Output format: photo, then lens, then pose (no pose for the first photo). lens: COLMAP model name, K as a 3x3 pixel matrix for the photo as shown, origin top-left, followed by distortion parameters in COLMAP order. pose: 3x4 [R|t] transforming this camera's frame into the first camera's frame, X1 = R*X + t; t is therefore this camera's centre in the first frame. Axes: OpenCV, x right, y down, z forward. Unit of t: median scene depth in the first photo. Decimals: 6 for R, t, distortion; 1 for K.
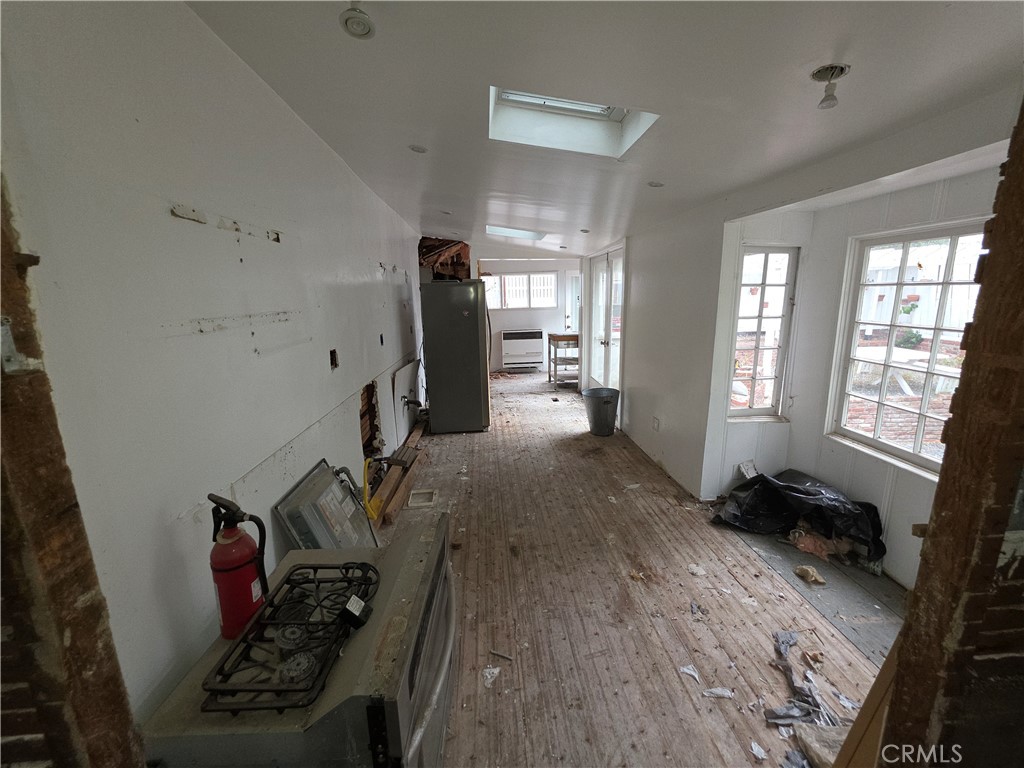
lens RADIAL K [[408.7, 0, 510.8], [0, 408.7, 381.8], [0, 0, 1]] dist [0.001514, 0.000079]
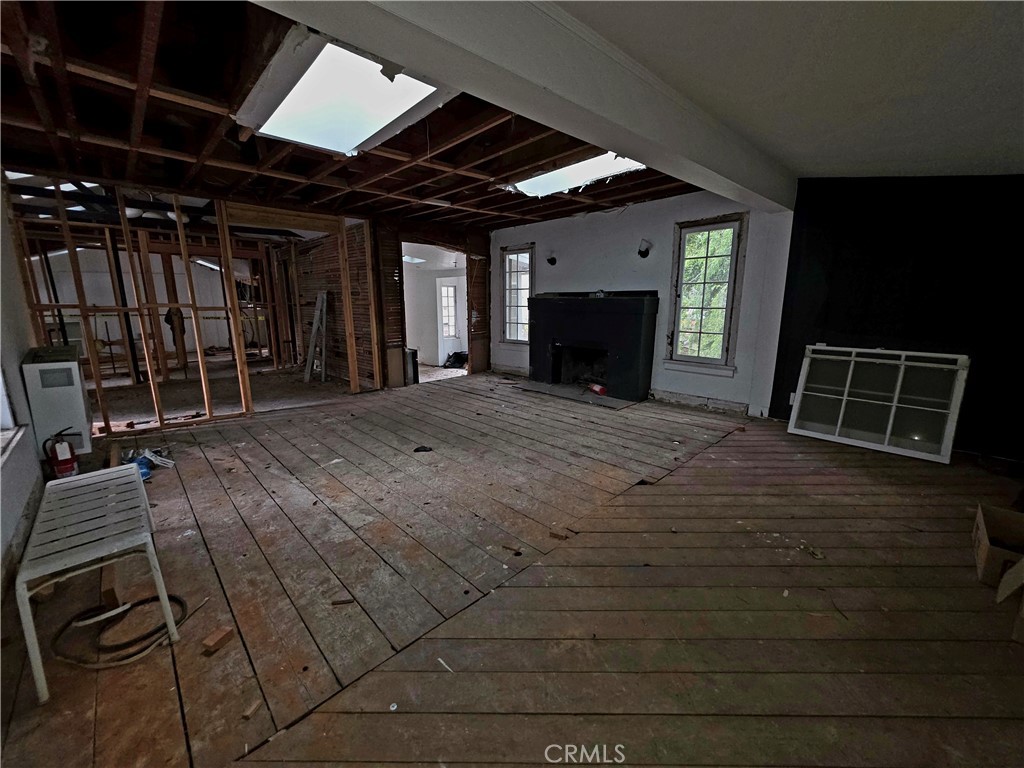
lens RADIAL K [[408.7, 0, 511.2], [0, 408.7, 382.4], [0, 0, 1]] dist [0.001514, 0.000079]
pose [[0.760088, -0.111984, 0.640098, -1.172017], [0.123567, 0.991974, 0.026813, 0.427168], [-0.637963, 0.058714, 0.767825, -1.800912]]
